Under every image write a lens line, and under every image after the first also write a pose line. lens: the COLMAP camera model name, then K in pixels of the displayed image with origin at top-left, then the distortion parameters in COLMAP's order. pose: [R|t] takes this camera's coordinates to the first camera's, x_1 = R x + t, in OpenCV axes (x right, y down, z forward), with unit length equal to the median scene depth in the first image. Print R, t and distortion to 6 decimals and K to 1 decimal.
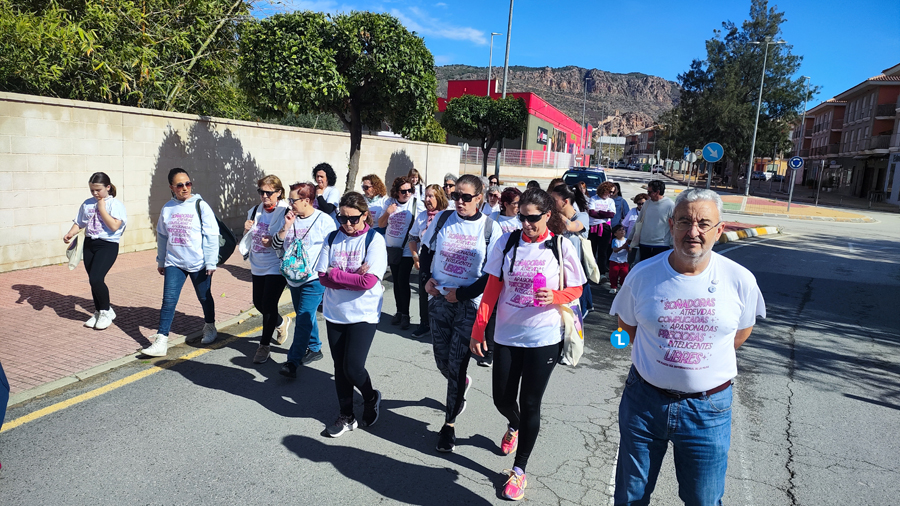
lens RADIAL K [[658.7, 0, 448.8], [0, 658.7, 254.3], [0, 0, 1]] dist [0.086143, -0.084886]
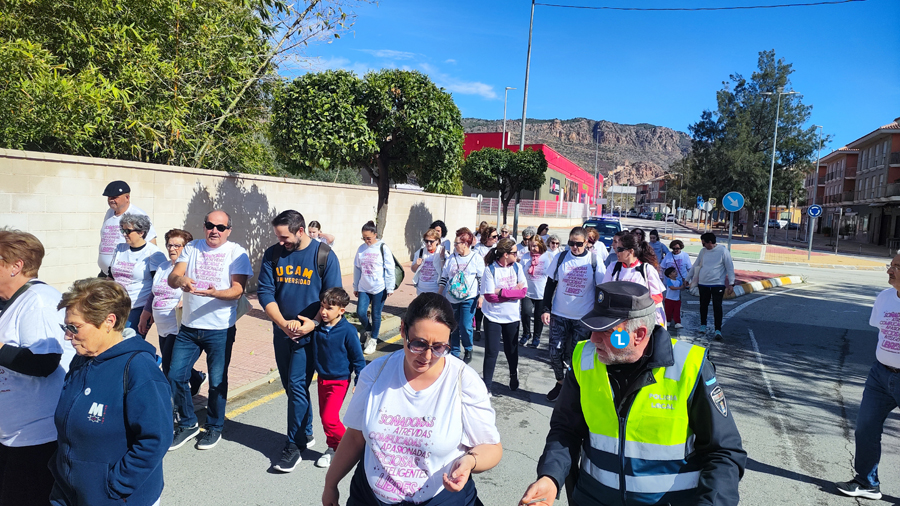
lens RADIAL K [[658.7, 0, 448.8], [0, 658.7, 254.3], [0, 0, 1]] dist [0.086143, -0.084886]
pose [[0.999806, -0.008728, -0.017683, -0.013648], [0.007369, 0.997119, -0.075494, -0.003194], [0.018291, 0.075349, 0.996989, 0.007573]]
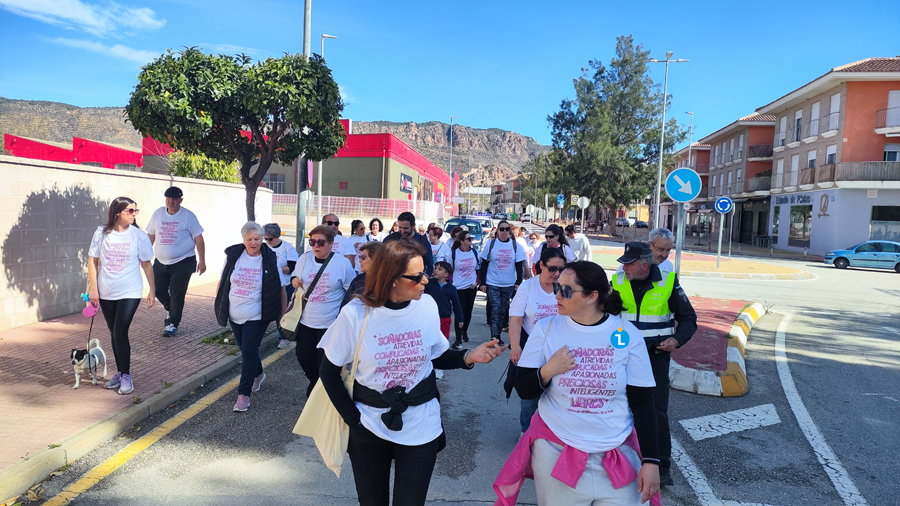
lens RADIAL K [[656.8, 0, 447.8], [0, 656.8, 260.4], [0, 0, 1]] dist [0.078585, -0.067713]
pose [[0.980915, -0.037398, 0.190806, 0.106034], [0.050343, 0.996714, -0.063455, -0.075206], [-0.187806, 0.071850, 0.979575, 0.583153]]
